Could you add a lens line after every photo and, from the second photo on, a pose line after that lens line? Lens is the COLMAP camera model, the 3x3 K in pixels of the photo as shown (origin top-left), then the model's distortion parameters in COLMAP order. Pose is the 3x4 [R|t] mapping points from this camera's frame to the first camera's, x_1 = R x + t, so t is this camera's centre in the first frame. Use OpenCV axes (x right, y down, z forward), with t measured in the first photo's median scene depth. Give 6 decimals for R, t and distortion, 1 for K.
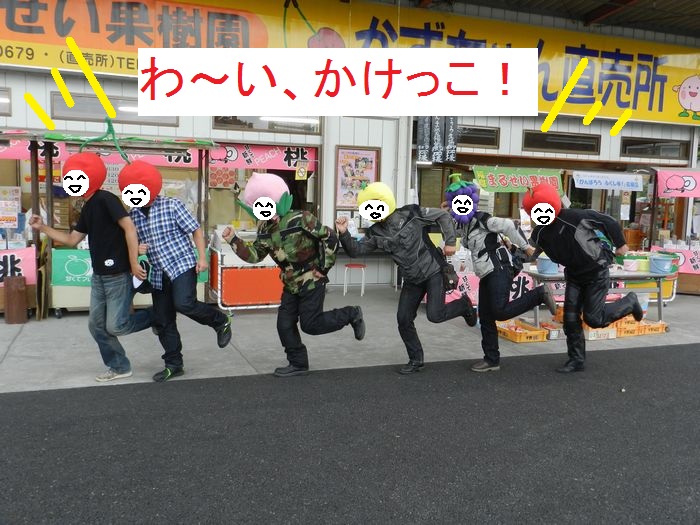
lens RADIAL K [[659.1, 0, 350.3], [0, 659.1, 261.8], [0, 0, 1]] dist [0.009469, 0.000000]
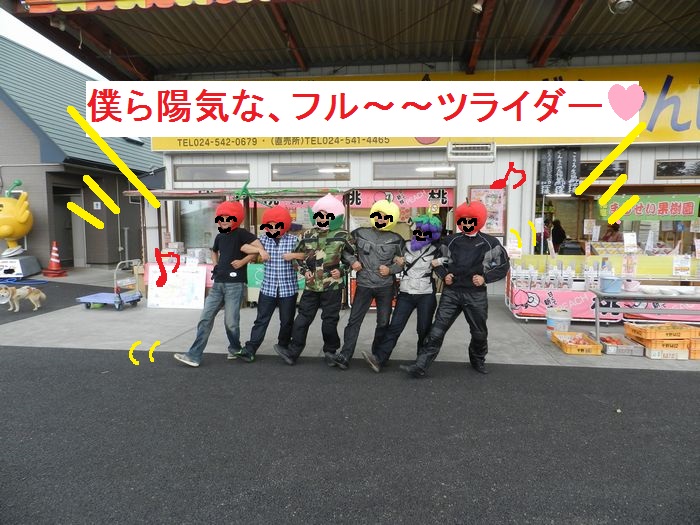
lens RADIAL K [[469.2, 0, 349.5], [0, 469.2, 261.9], [0, 0, 1]] dist [0.015840, -0.000653]
pose [[0.884935, 0.011551, -0.465571, 0.243000], [-0.024130, 0.999487, -0.021069, -0.004808], [0.465089, 0.029879, 0.884760, 0.105021]]
